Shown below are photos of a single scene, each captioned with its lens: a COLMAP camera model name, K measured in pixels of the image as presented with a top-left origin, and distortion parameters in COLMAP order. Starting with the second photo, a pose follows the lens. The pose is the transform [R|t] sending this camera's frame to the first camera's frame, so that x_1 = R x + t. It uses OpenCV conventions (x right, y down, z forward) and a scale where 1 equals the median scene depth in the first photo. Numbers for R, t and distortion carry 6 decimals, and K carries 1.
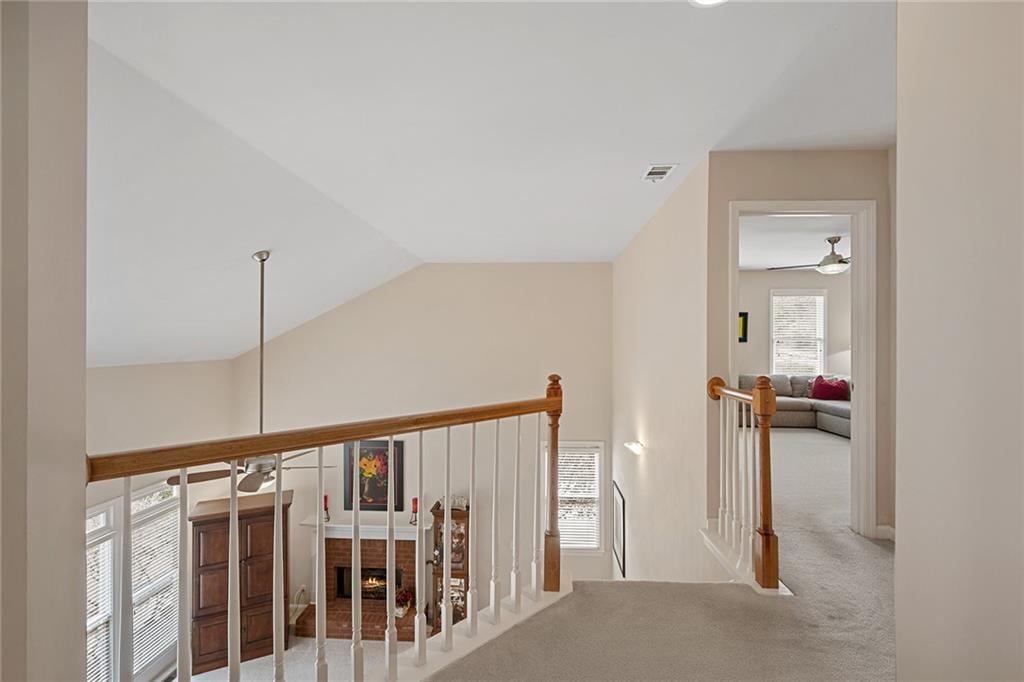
lens RADIAL K [[425.3, 0, 515.8], [0, 425.3, 340.3], [0, 0, 1]] dist [0.000593, -0.000438]
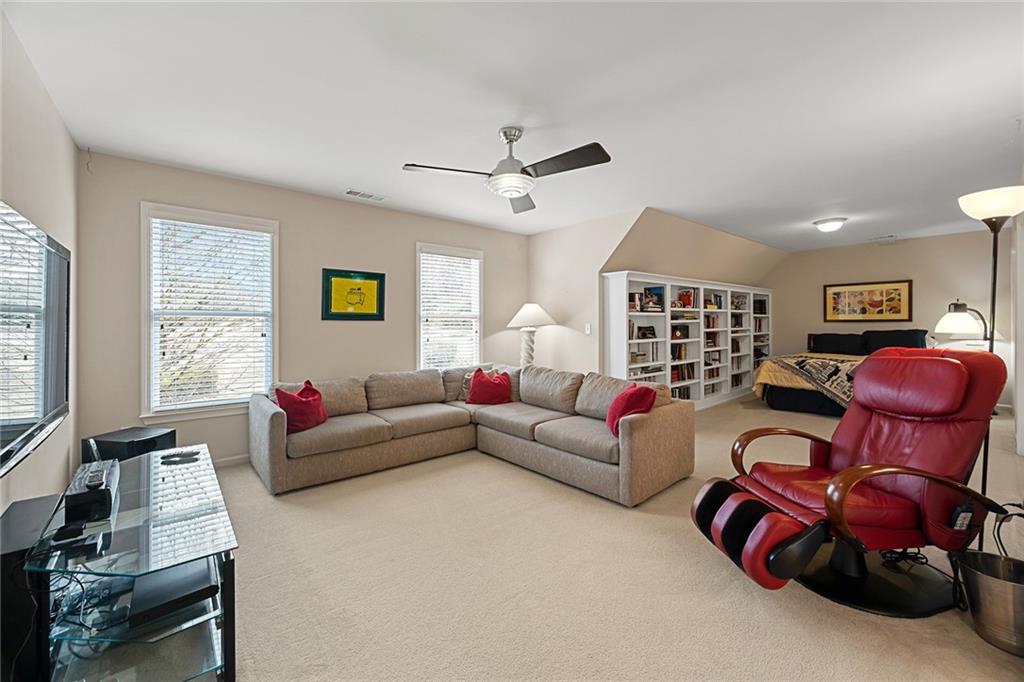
lens RADIAL K [[408.3, 0, 512.1], [0, 408.3, 320.5], [0, 0, 1]] dist [-0.000212, 0.000011]
pose [[0.730192, -0.003690, 0.683232, 0.292174], [0.003382, 0.999993, 0.001787, 0.003473], [-0.683234, 0.001006, 0.730199, 0.465584]]
